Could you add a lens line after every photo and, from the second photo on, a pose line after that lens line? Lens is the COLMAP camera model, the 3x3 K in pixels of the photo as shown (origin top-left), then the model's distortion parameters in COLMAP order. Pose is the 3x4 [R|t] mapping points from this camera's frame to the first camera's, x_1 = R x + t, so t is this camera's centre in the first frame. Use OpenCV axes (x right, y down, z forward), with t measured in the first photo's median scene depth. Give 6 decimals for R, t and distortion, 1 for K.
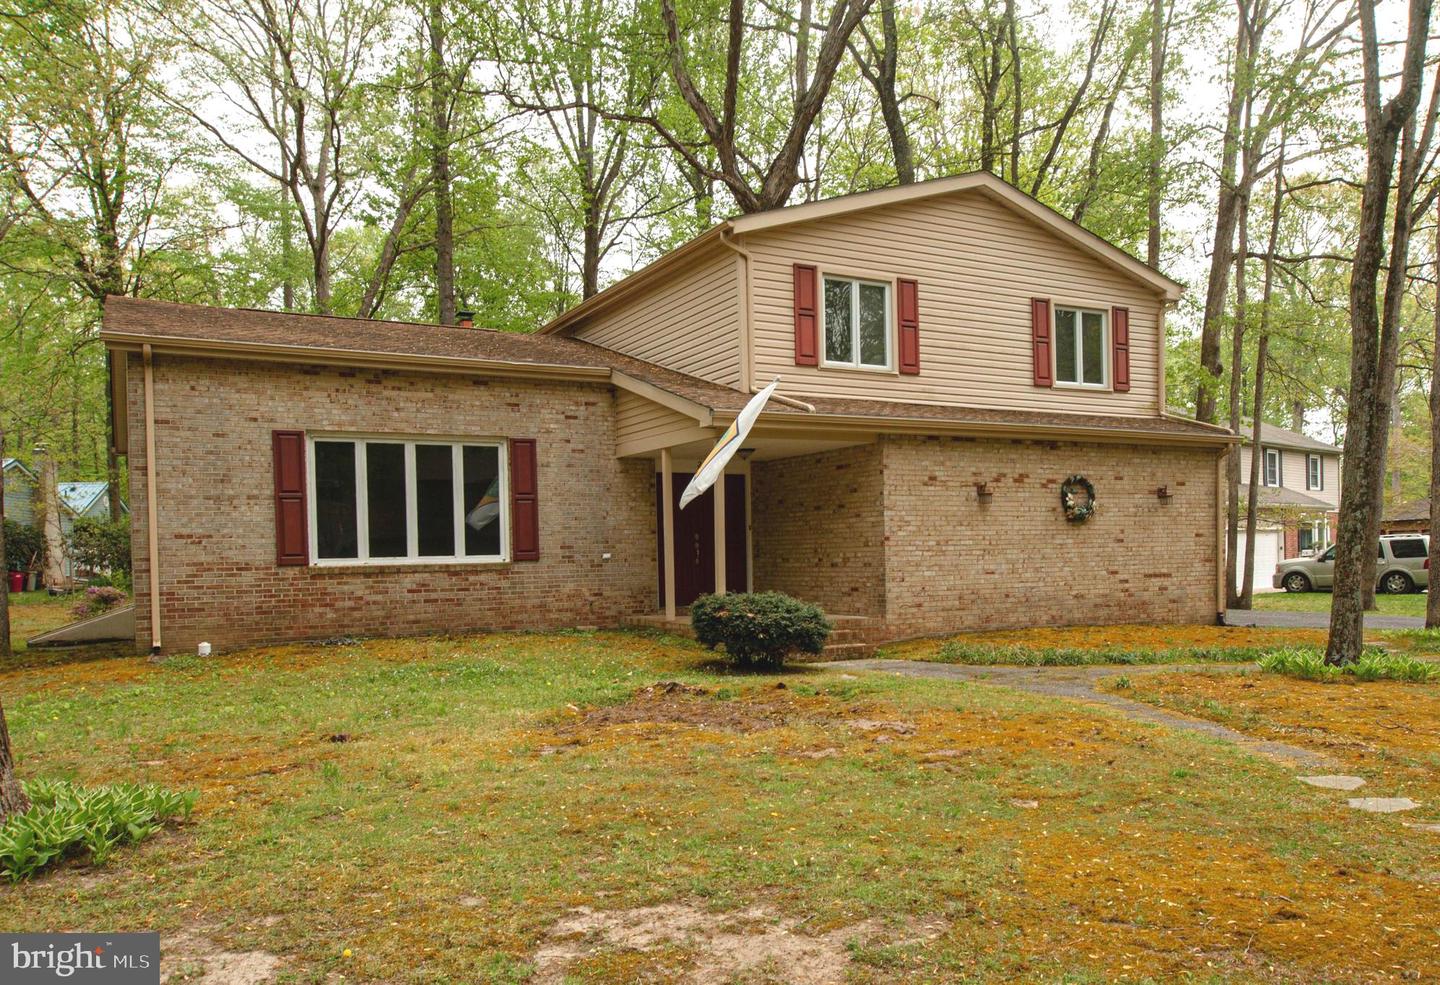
lens RADIAL K [[1031.3, 0, 720.0], [0, 1031.3, 492.5], [0, 0, 1]] dist [0.000819, 0.000387]
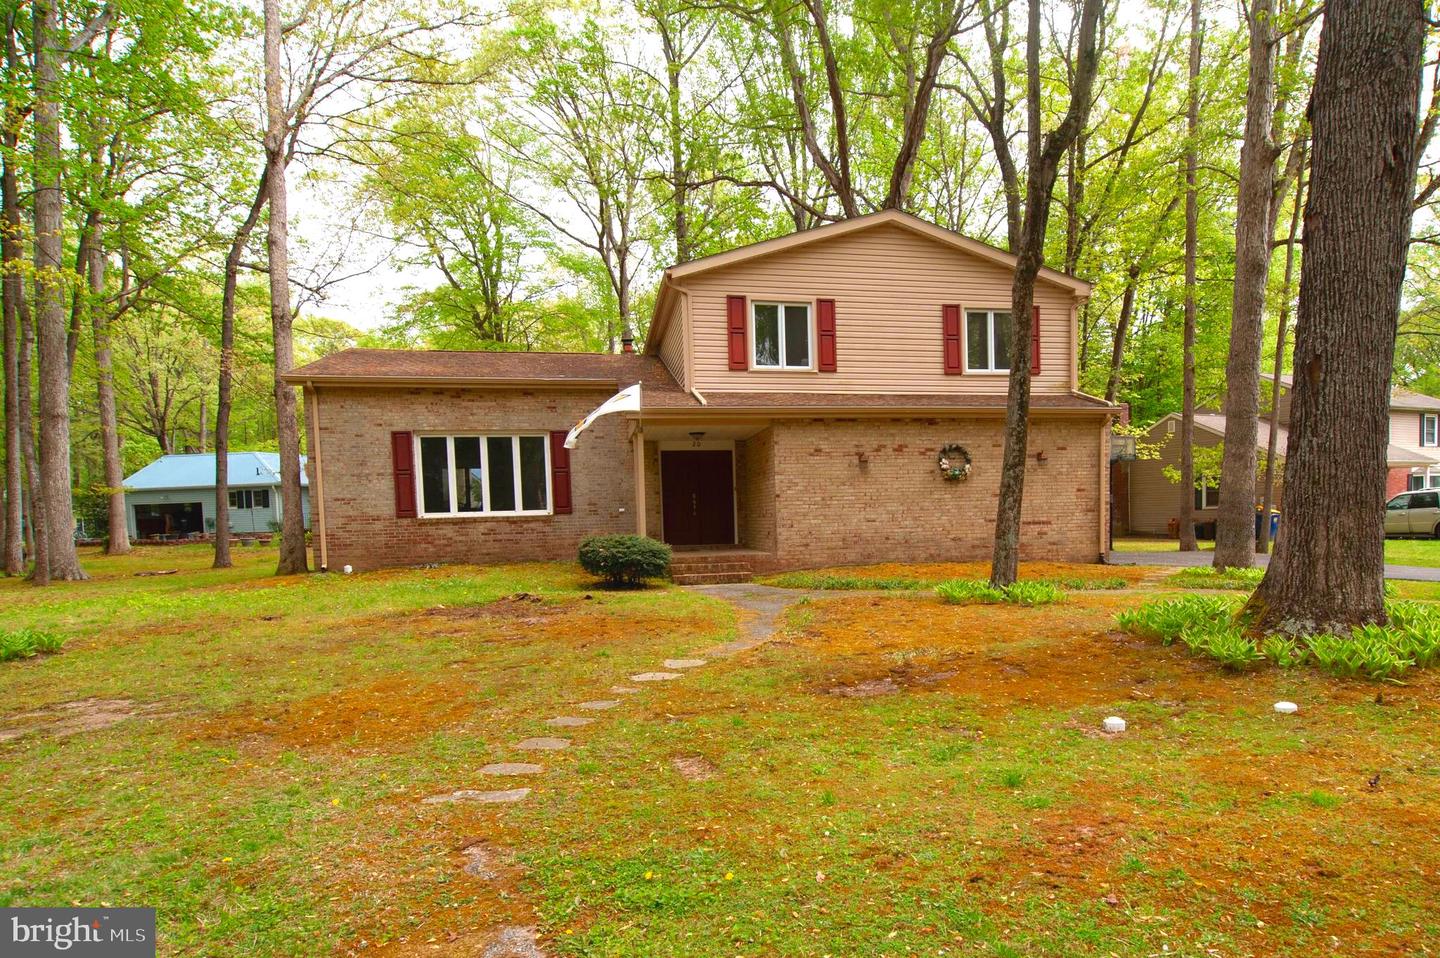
lens RADIAL K [[779.9, 0, 720.1], [0, 779.9, 494.3], [0, 0, 1]] dist [-0.001656, 0.000080]
pose [[0.961981, -0.011996, -0.272854, 0.337614], [0.023008, 0.999043, 0.037197, 0.002431], [0.272146, -0.042061, 0.961336, -0.006552]]
